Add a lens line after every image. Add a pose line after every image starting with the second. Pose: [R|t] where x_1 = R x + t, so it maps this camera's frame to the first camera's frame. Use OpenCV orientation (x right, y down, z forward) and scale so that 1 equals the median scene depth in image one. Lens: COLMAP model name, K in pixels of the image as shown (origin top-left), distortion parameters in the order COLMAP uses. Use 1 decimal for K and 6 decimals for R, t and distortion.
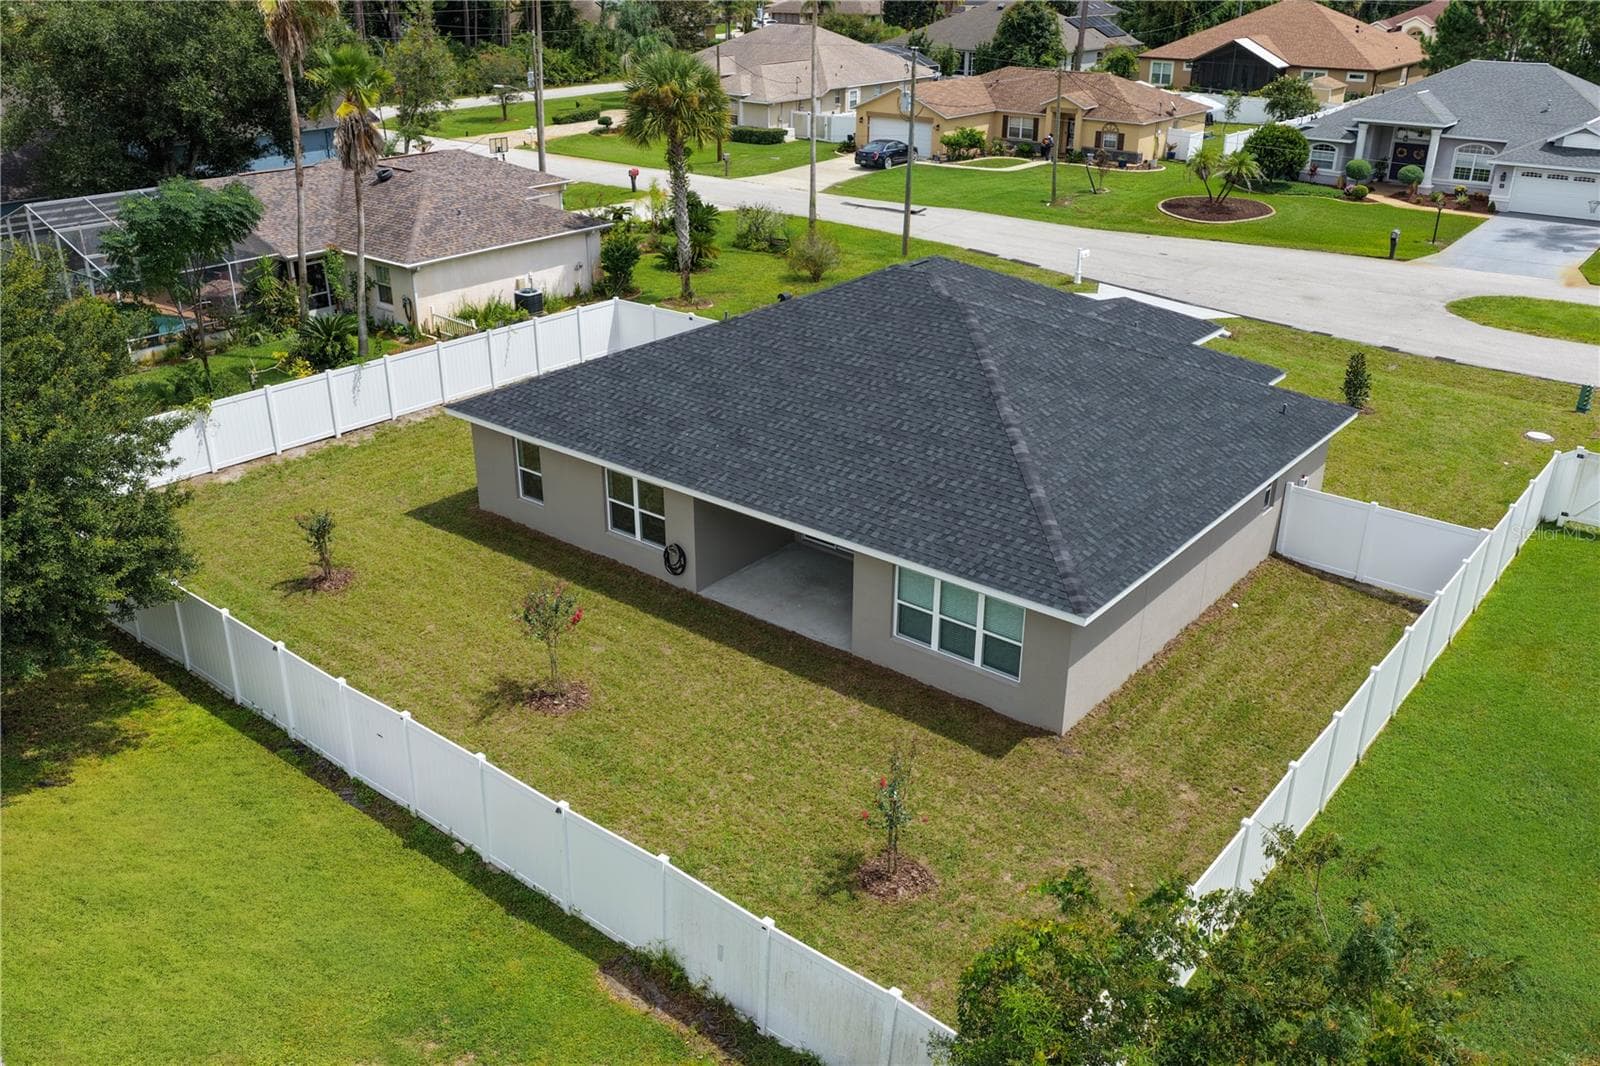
lens RADIAL K [[1316.9, 0, 800.0], [0, 1316.9, 533.0], [0, 0, 1]] dist [-0.009344, 0.015433]
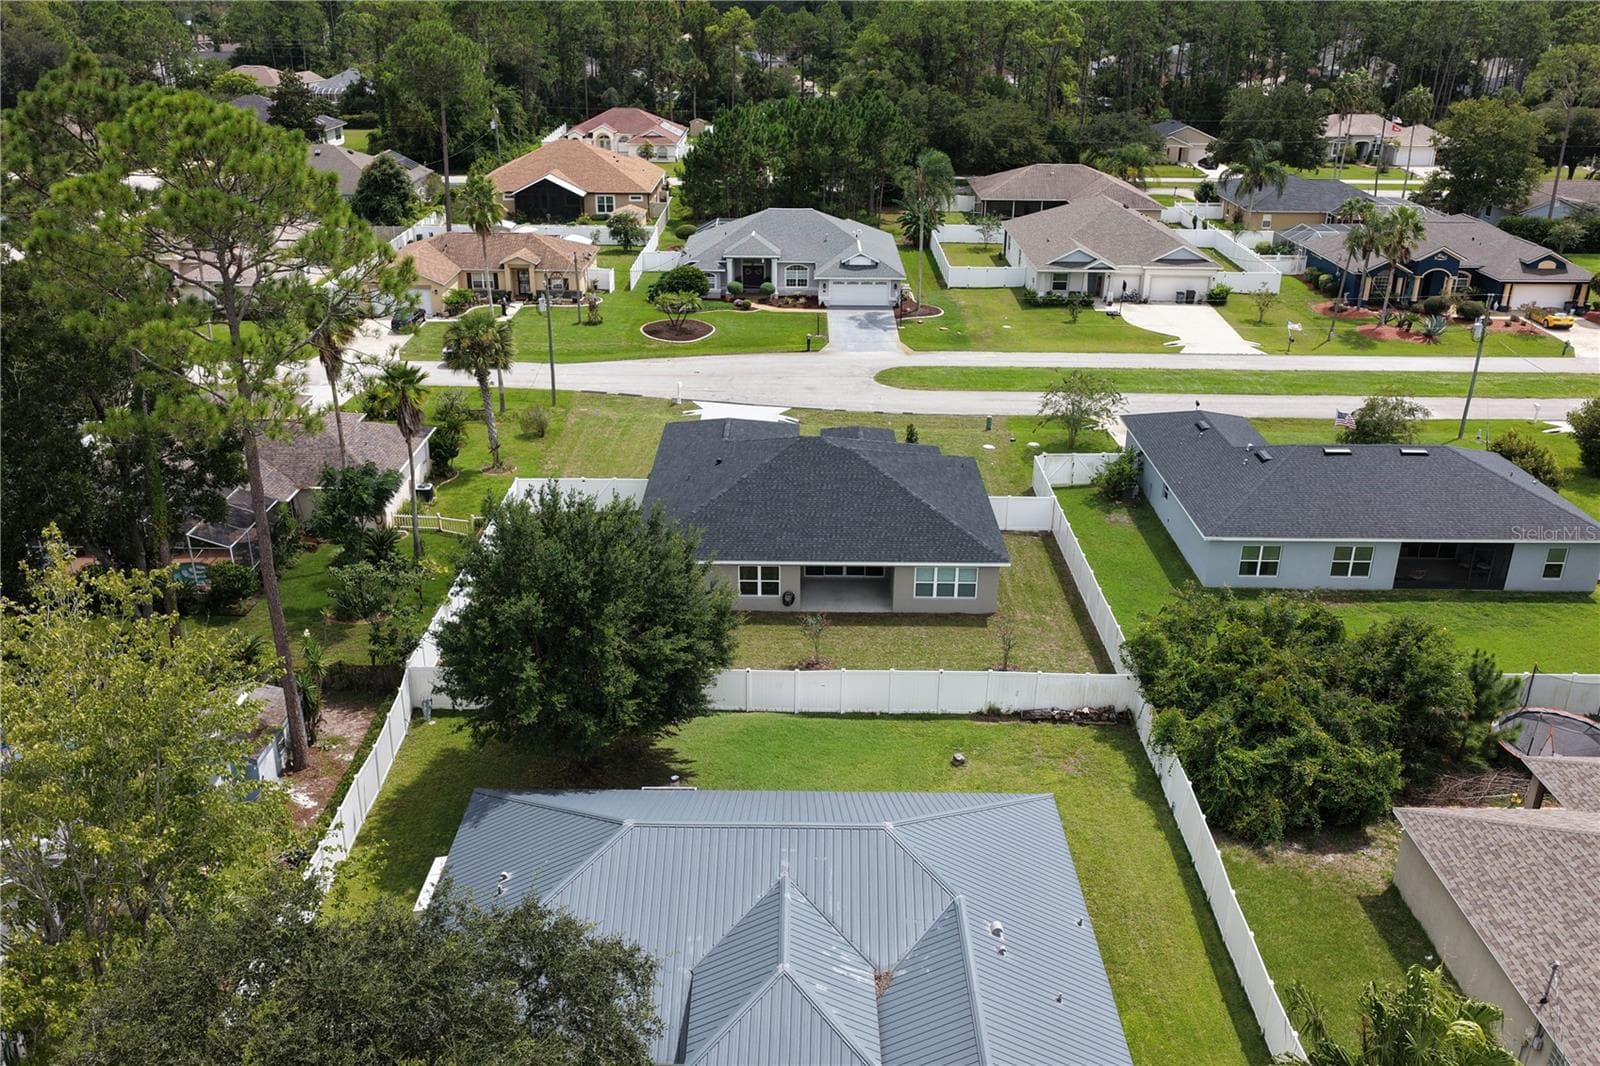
lens RADIAL K [[1316.9, 0, 800.0], [0, 1316.9, 533.0], [0, 0, 1]] dist [-0.009344, 0.015433]
pose [[0.778285, -0.241385, 0.579661, -0.492563], [0.252472, 0.965545, 0.063094, -0.080608], [-0.574918, 0.097243, 0.812412, -0.274606]]
